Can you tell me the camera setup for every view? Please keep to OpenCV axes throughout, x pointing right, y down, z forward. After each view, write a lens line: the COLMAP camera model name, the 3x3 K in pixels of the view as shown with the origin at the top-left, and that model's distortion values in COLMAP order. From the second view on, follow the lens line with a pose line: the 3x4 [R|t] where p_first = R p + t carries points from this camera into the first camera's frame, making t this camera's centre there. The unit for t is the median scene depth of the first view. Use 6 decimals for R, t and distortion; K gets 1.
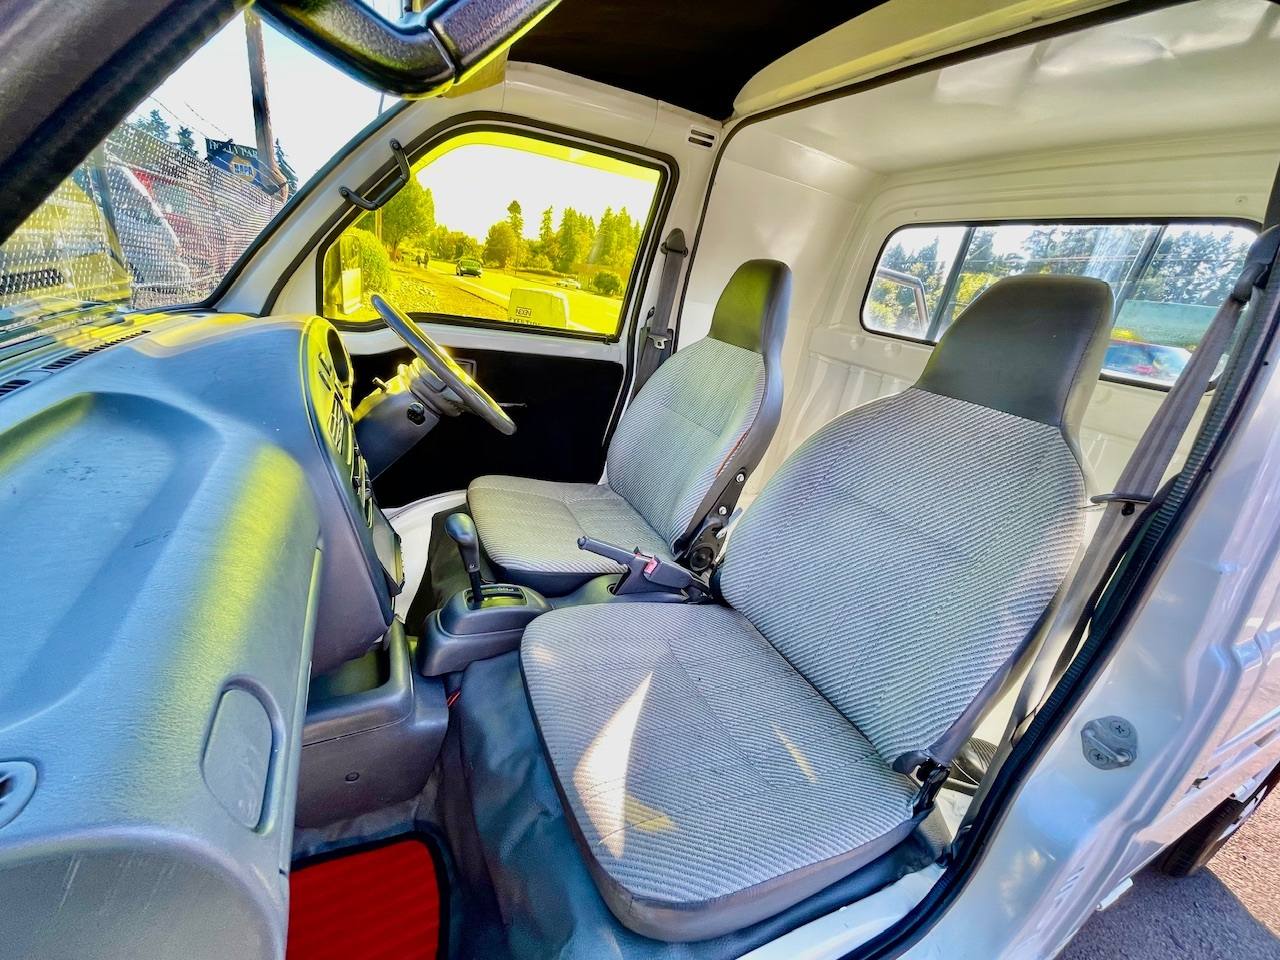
lens RADIAL K [[529.3, 0, 626.8], [0, 529.3, 478.5], [0, 0, 1]] dist [-0.000058, -0.000193]
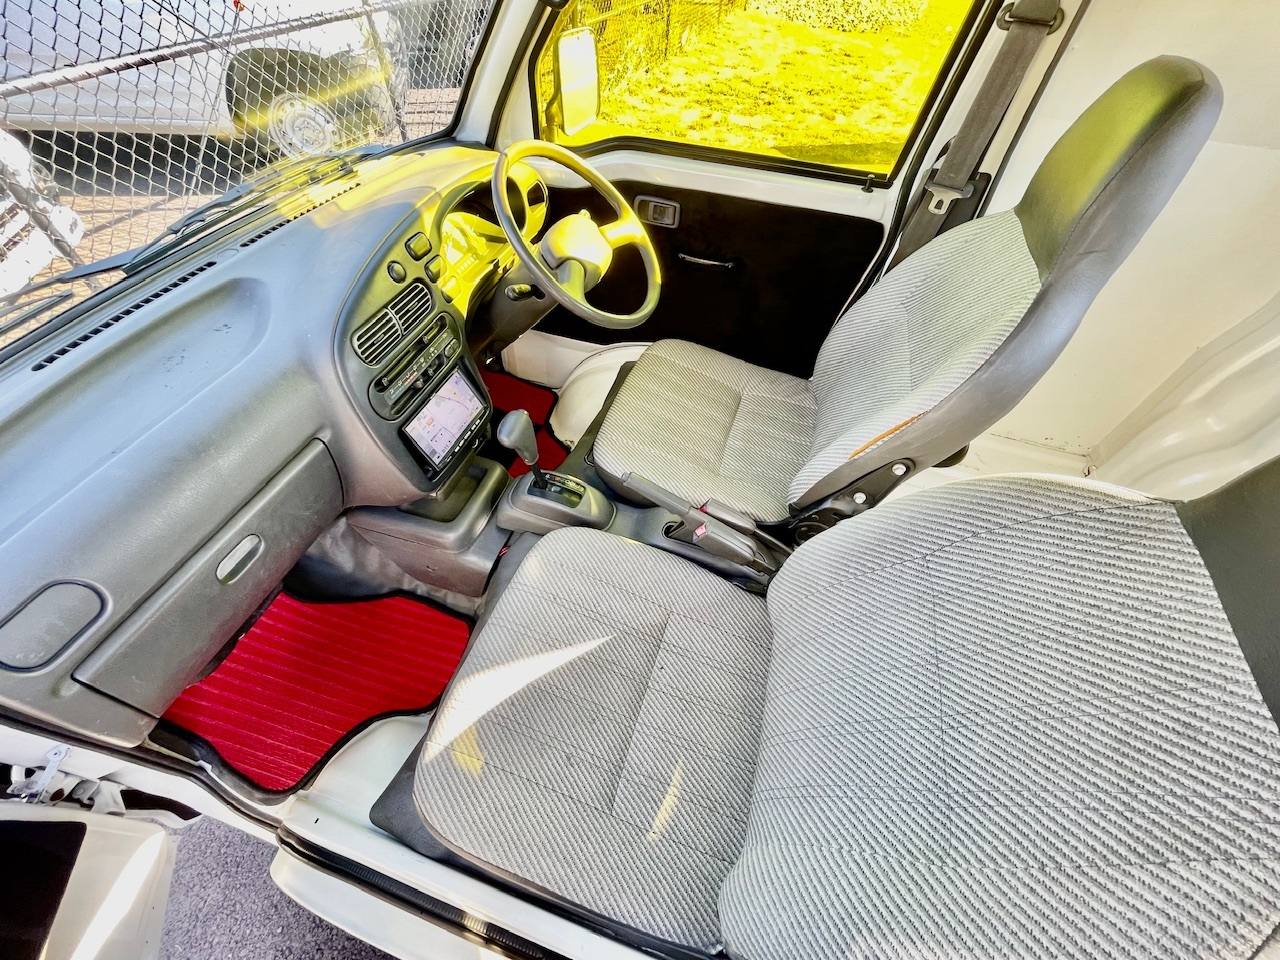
lens RADIAL K [[529.3, 0, 626.8], [0, 529.3, 478.5], [0, 0, 1]] dist [-0.000058, -0.000193]
pose [[0.718152, 0.429782, -0.547307, 0.337005], [-0.163805, 0.868793, 0.467297, -0.249055], [0.676333, -0.245938, 0.694326, 0.284196]]
